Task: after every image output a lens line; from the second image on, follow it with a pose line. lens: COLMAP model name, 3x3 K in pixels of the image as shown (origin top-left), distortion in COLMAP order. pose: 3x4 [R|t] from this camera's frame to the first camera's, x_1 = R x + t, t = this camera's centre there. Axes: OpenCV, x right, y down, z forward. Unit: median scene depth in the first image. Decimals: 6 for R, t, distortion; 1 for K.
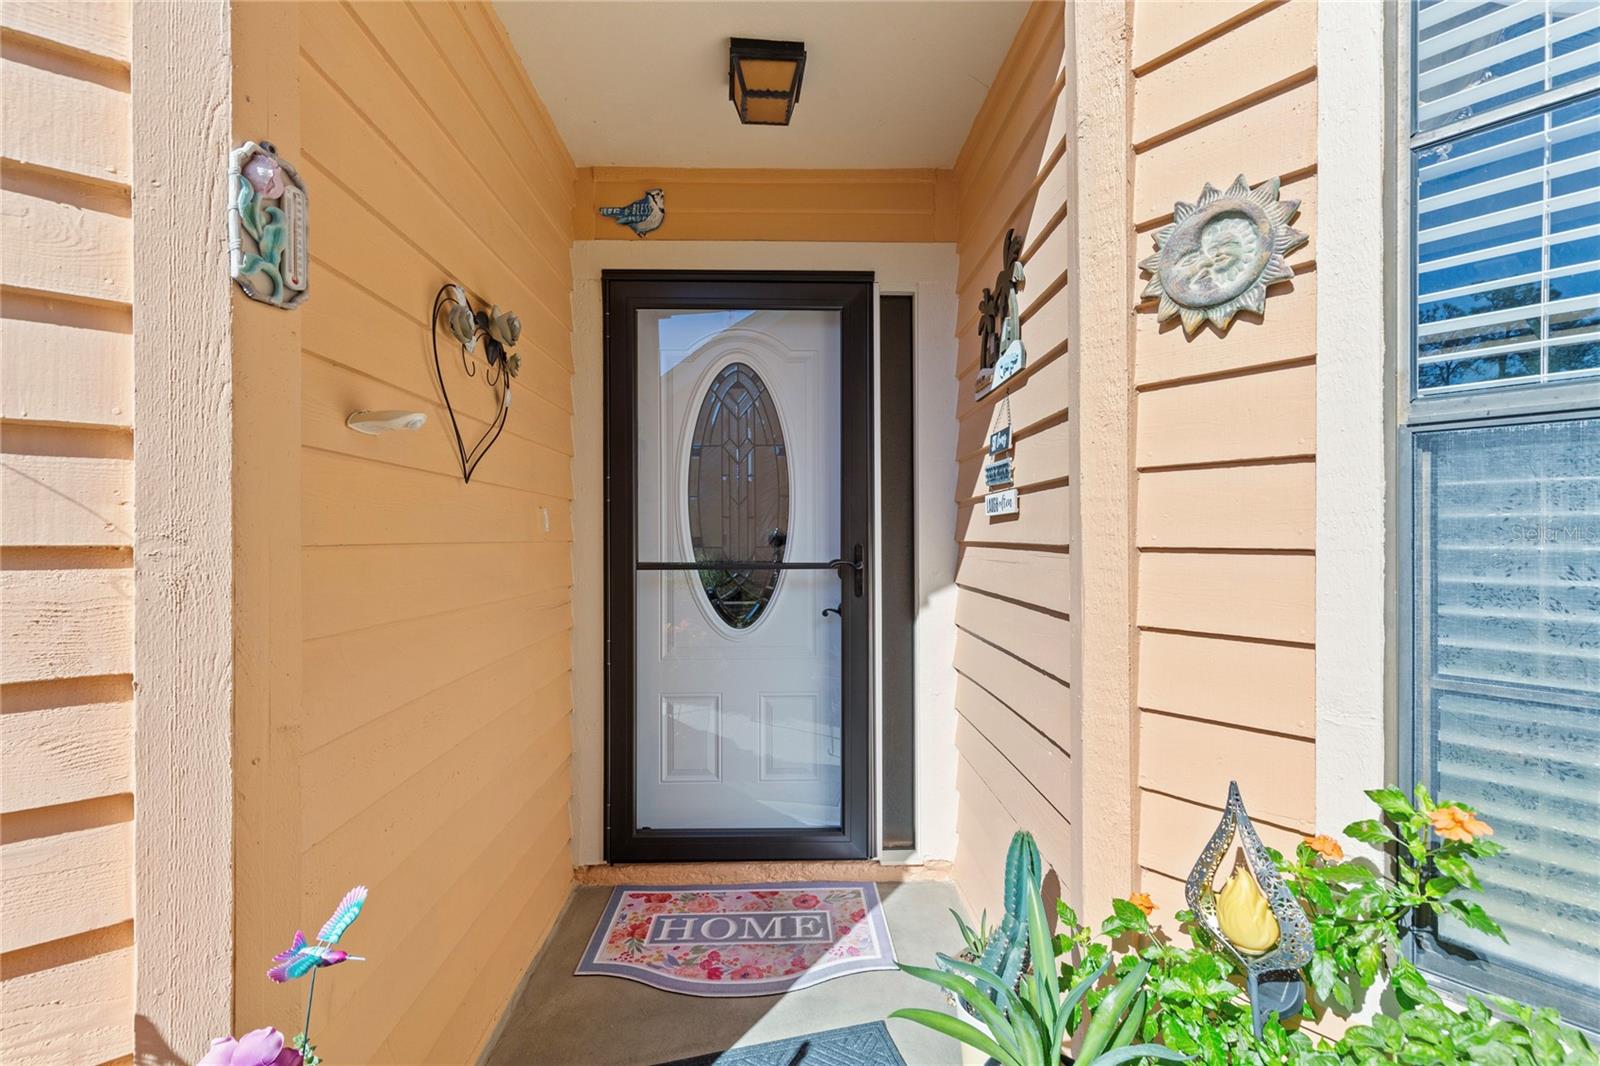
lens RADIAL K [[726.2, 0, 793.7], [0, 726.2, 535.2], [0, 0, 1]] dist [0.005355, -0.000869]
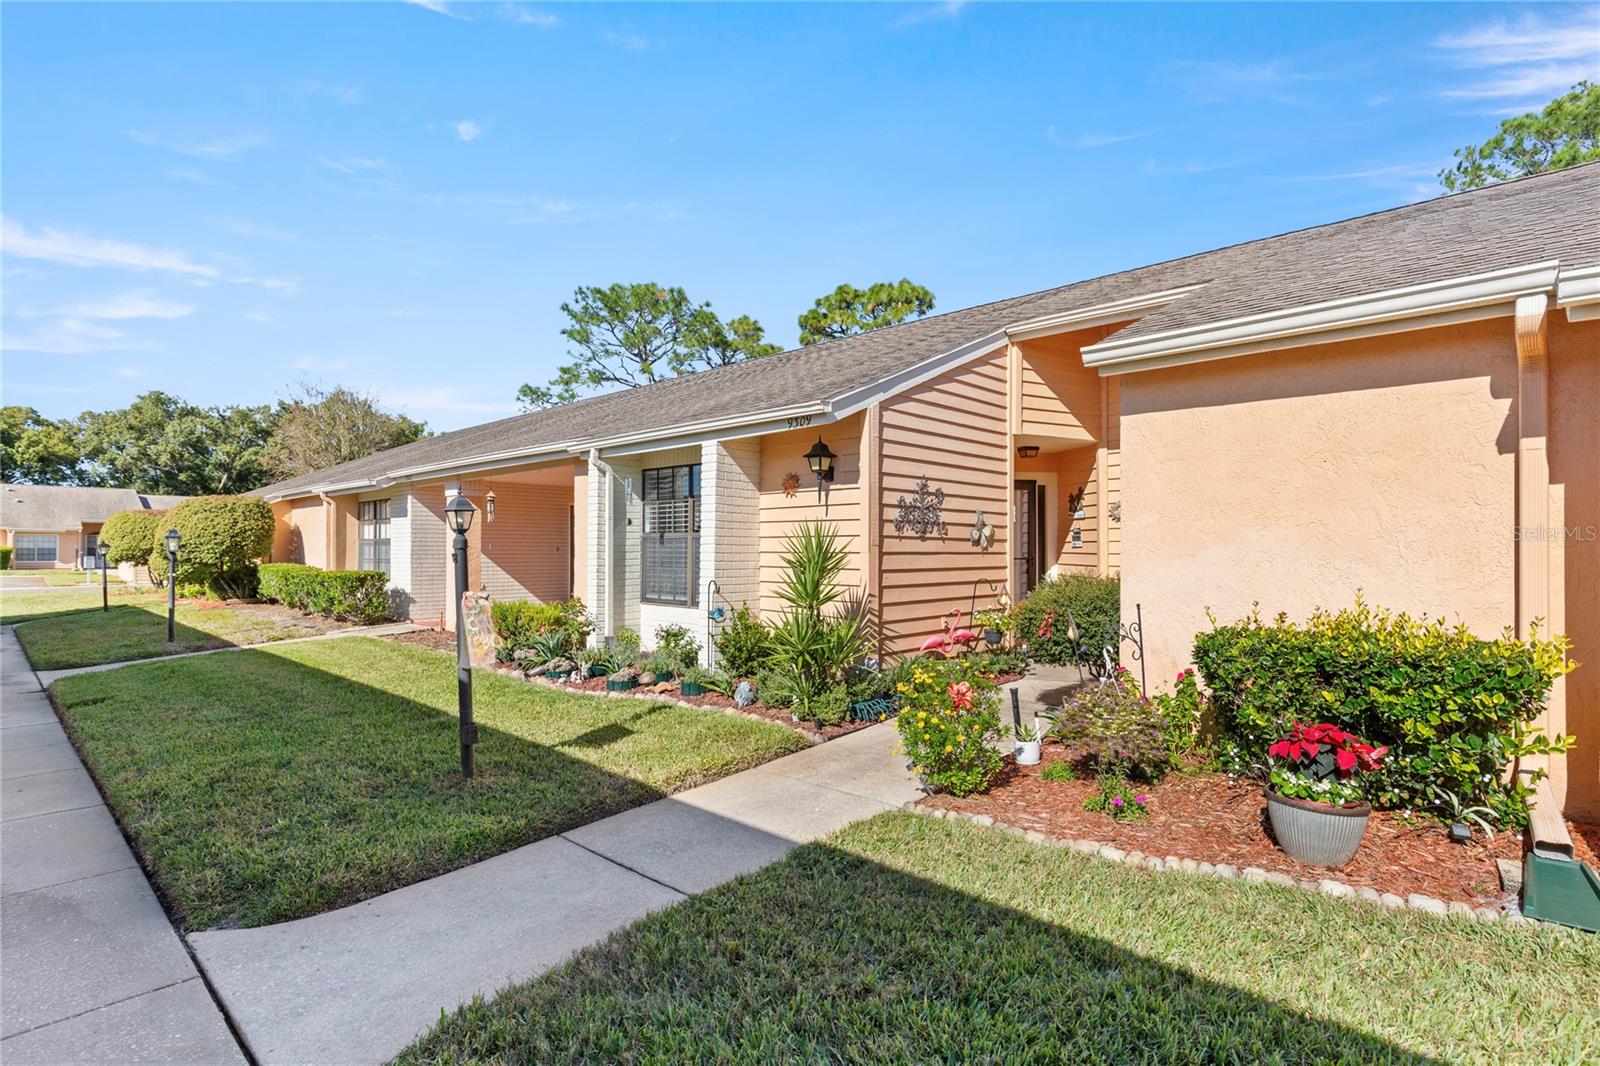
lens RADIAL K [[789.8, 0, 805.3], [0, 789.8, 538.5], [0, 0, 1]] dist [-0.001005, -0.000020]
pose [[0.992889, 0.003737, 0.118985, -1.821928], [-0.002824, 0.999965, -0.007838, -0.032671], [-0.119010, 0.007446, 0.992865, -3.384996]]
